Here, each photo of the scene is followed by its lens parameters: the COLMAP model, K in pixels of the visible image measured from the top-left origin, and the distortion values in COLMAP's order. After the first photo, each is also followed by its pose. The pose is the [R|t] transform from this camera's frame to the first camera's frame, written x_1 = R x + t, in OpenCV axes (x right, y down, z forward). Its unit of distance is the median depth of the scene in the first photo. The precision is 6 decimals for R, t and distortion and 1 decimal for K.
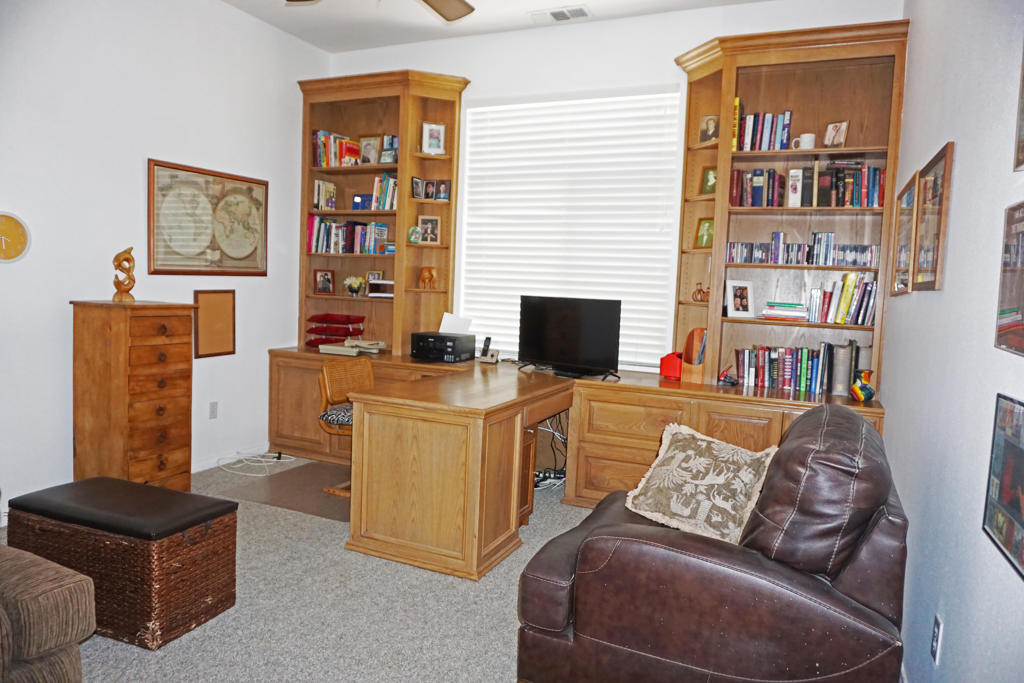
lens RADIAL K [[679.1, 0, 507.9], [0, 679.1, 339.2], [0, 0, 1]] dist [-0.048802, 0.030120]
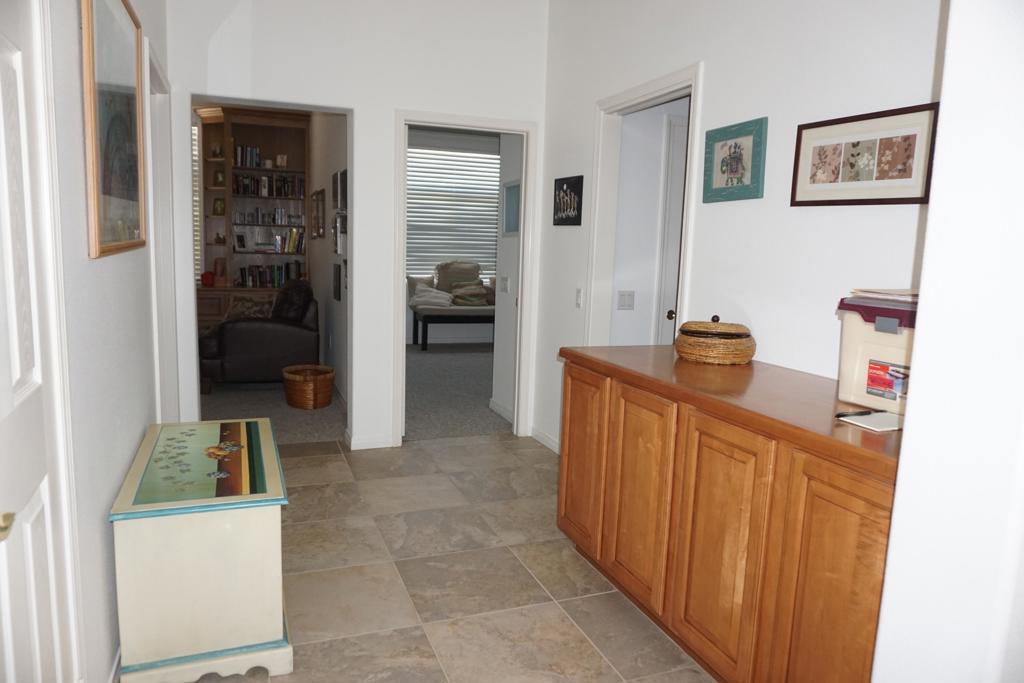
lens RADIAL K [[679.1, 0, 509.4], [0, 679.1, 340.0], [0, 0, 1]] dist [-0.048802, 0.030120]
pose [[0.705168, -0.113409, 0.699912, -0.521253], [0.051563, 0.992714, 0.108902, 0.052227], [-0.707163, -0.040704, 0.705878, -0.964924]]
